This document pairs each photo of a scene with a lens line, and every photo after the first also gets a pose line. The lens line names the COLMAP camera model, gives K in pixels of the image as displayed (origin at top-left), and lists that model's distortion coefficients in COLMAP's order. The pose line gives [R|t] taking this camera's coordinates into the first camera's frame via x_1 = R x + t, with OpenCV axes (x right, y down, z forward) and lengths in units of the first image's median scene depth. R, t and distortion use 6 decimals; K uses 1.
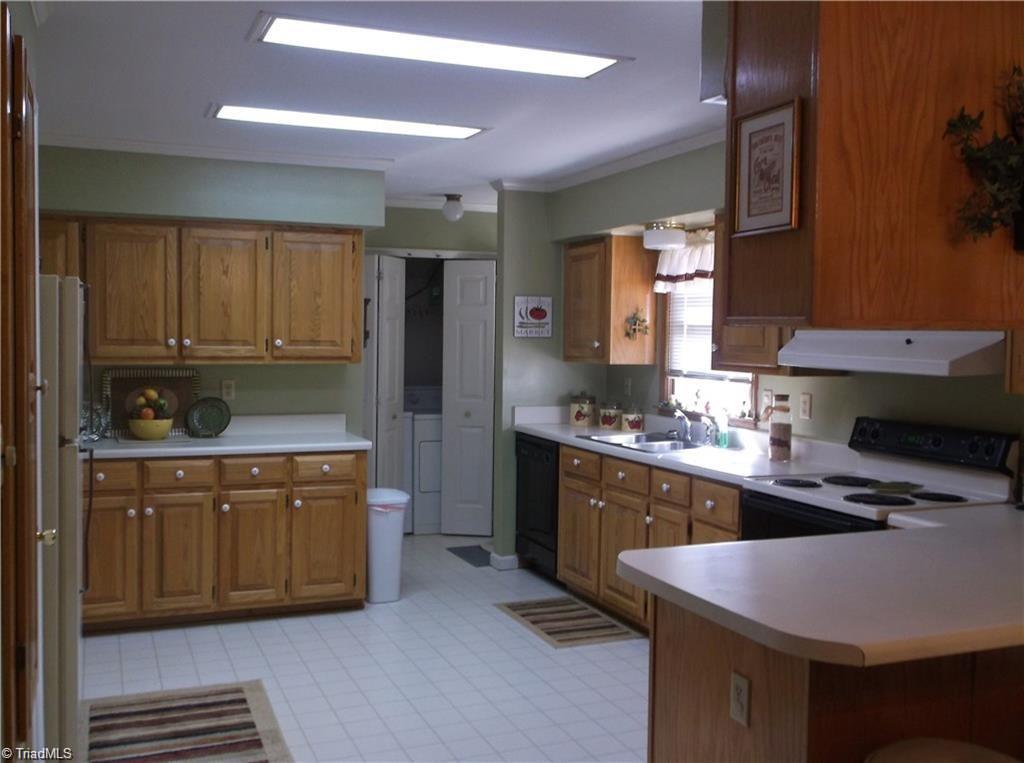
lens RADIAL K [[1009.2, 0, 512.0], [0, 1009.2, 381.5], [0, 0, 1]] dist [0.004775, 0.023367]
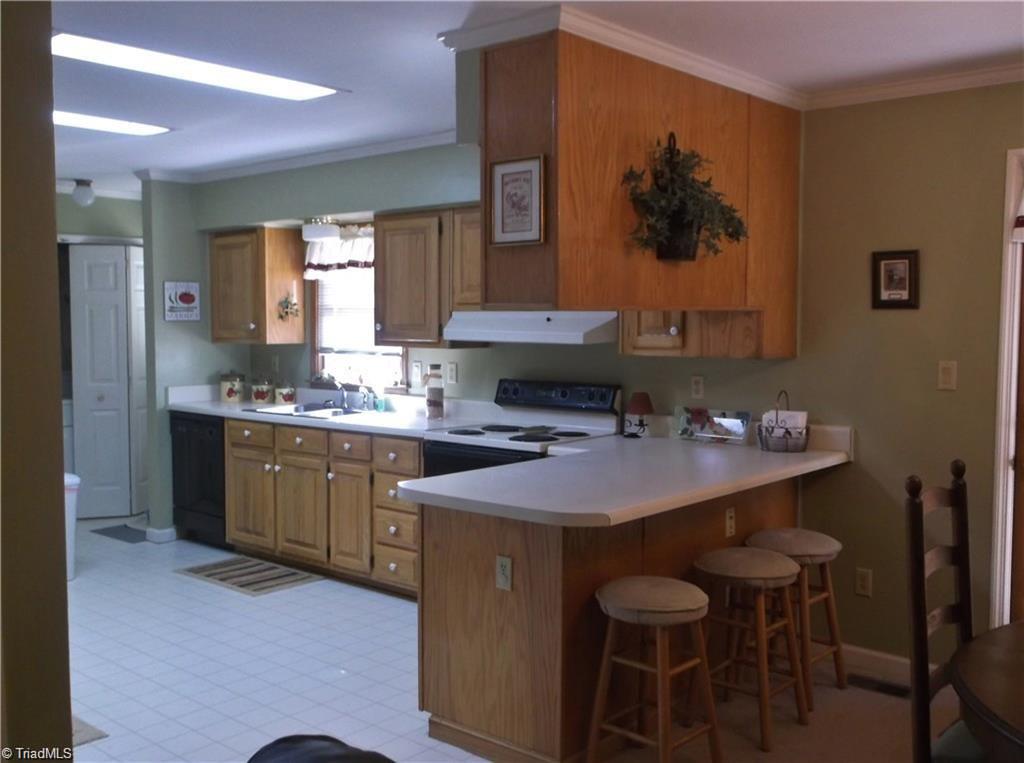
lens RADIAL K [[1009.2, 0, 512.0], [0, 1009.2, 381.5], [0, 0, 1]] dist [0.004775, 0.023367]
pose [[0.894475, -0.042056, 0.445135, -0.176981], [0.033511, 0.999072, 0.027051, 0.003446], [-0.445860, -0.009280, 0.895055, -0.124916]]
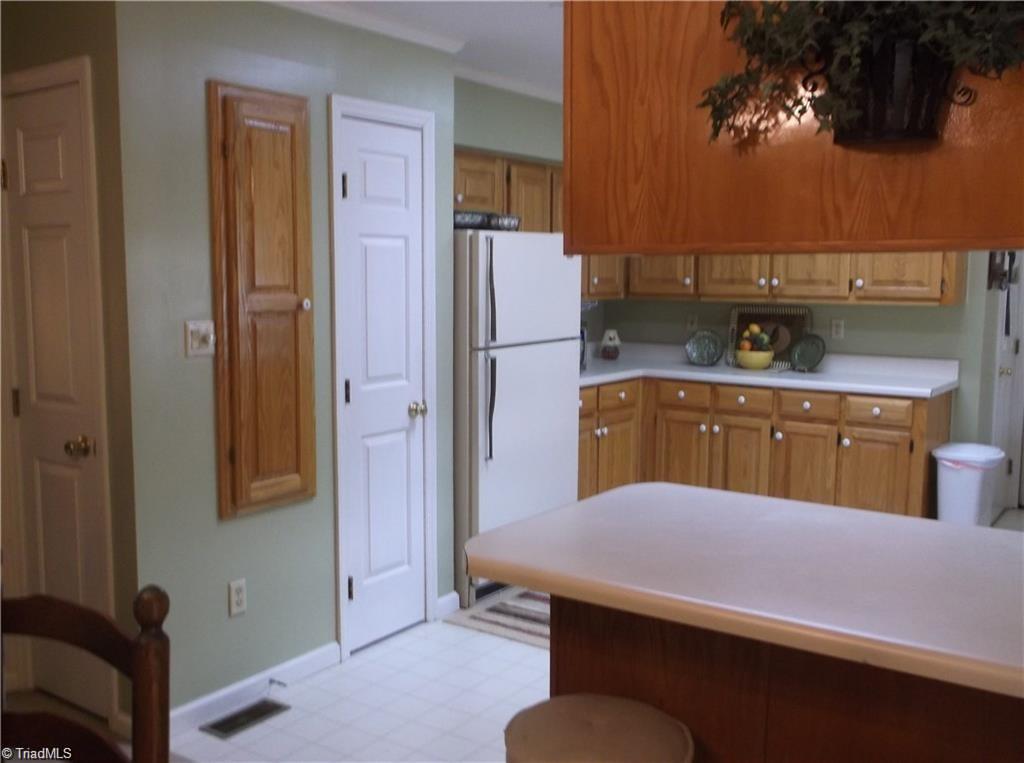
lens RADIAL K [[1009.2, 0, 512.0], [0, 1009.2, 381.5], [0, 0, 1]] dist [0.004775, 0.023367]
pose [[0.535992, 0.084533, -0.839980, 0.452781], [-0.041189, 0.996408, 0.073992, -0.000952], [0.843218, -0.005062, 0.537548, 0.175574]]
